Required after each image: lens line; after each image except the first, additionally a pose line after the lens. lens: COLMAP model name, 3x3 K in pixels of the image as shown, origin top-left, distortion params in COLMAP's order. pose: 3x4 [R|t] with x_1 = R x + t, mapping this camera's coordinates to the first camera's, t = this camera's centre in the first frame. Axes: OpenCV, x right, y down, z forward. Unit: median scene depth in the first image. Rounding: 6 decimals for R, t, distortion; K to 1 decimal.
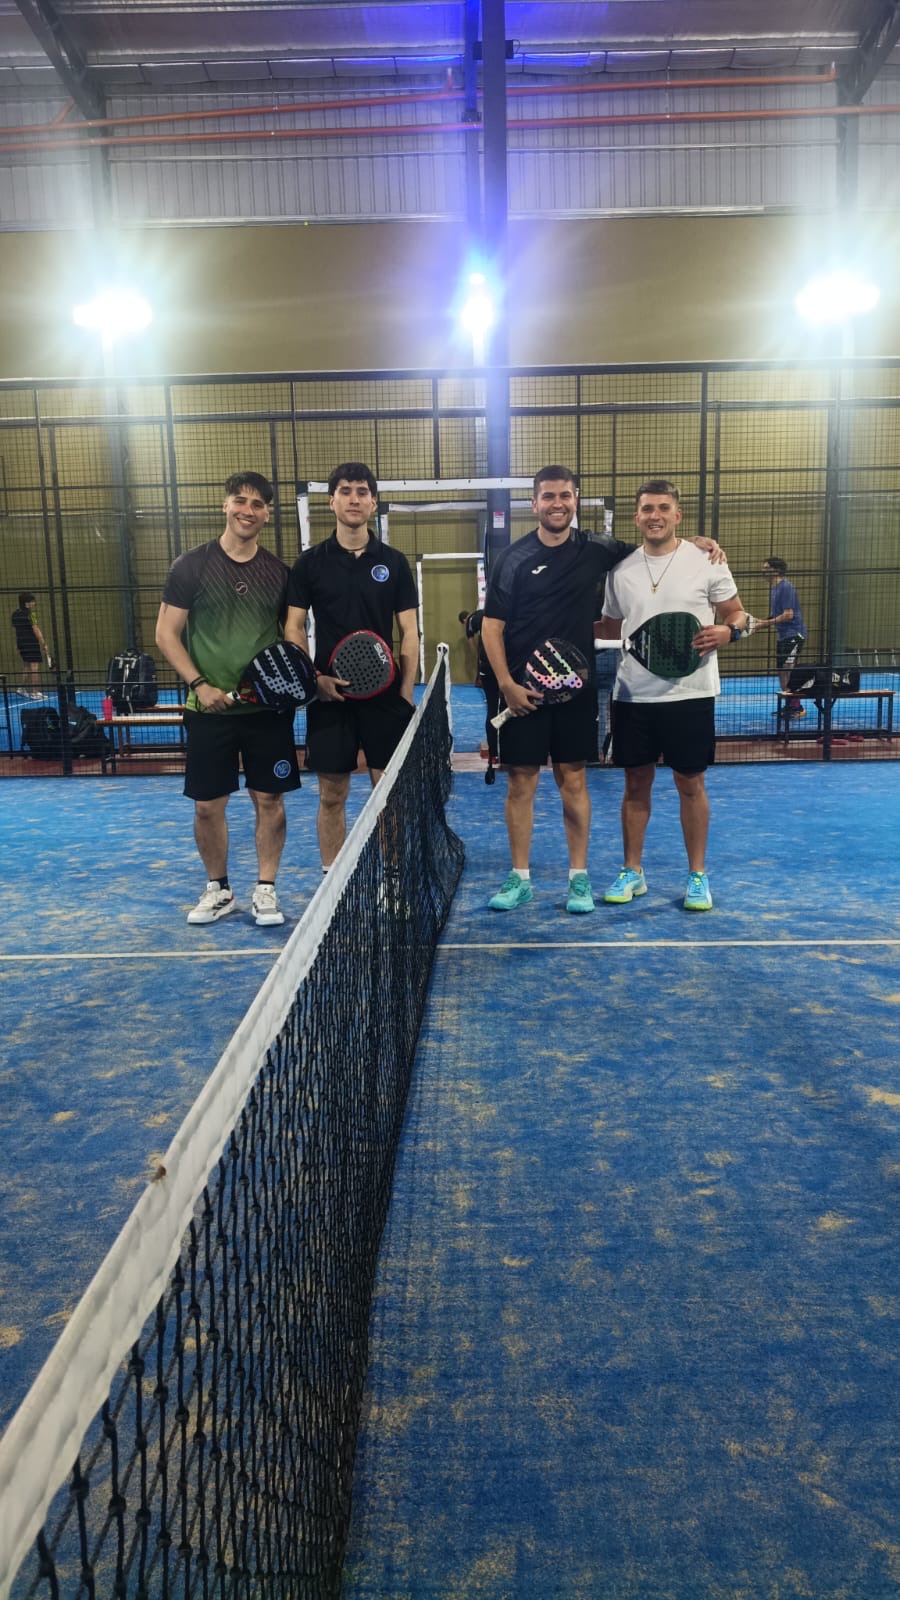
lens RADIAL K [[1222.3, 0, 444.8], [0, 1222.3, 797.3], [0, 0, 1]] dist [0.007829, -0.042750]
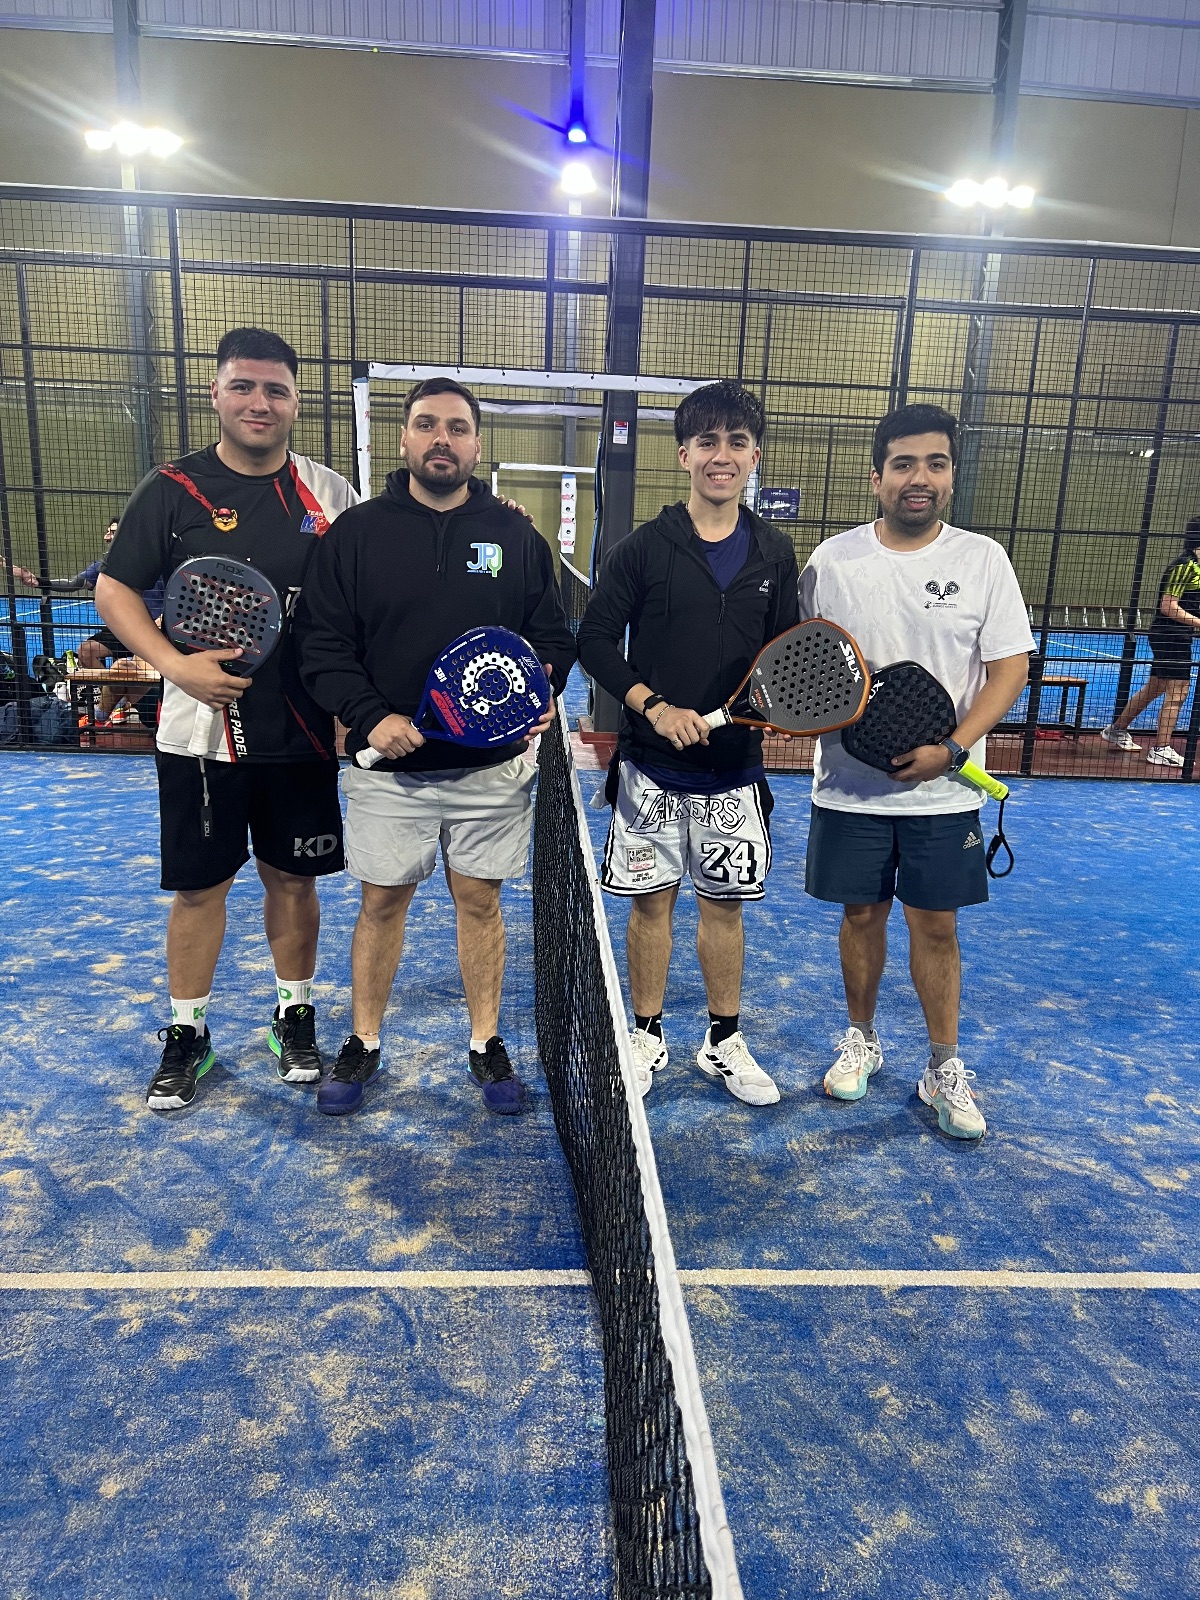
lens RADIAL K [[1224.5, 0, 610.2], [0, 1224.5, 807.8], [0, 0, 1]] dist [0.010144, -0.000038]
pose [[0.994696, 0.040249, 0.094659, -0.025946], [-0.047631, 0.995887, 0.077067, -0.053402], [-0.091167, -0.081167, 0.992522, 0.225608]]
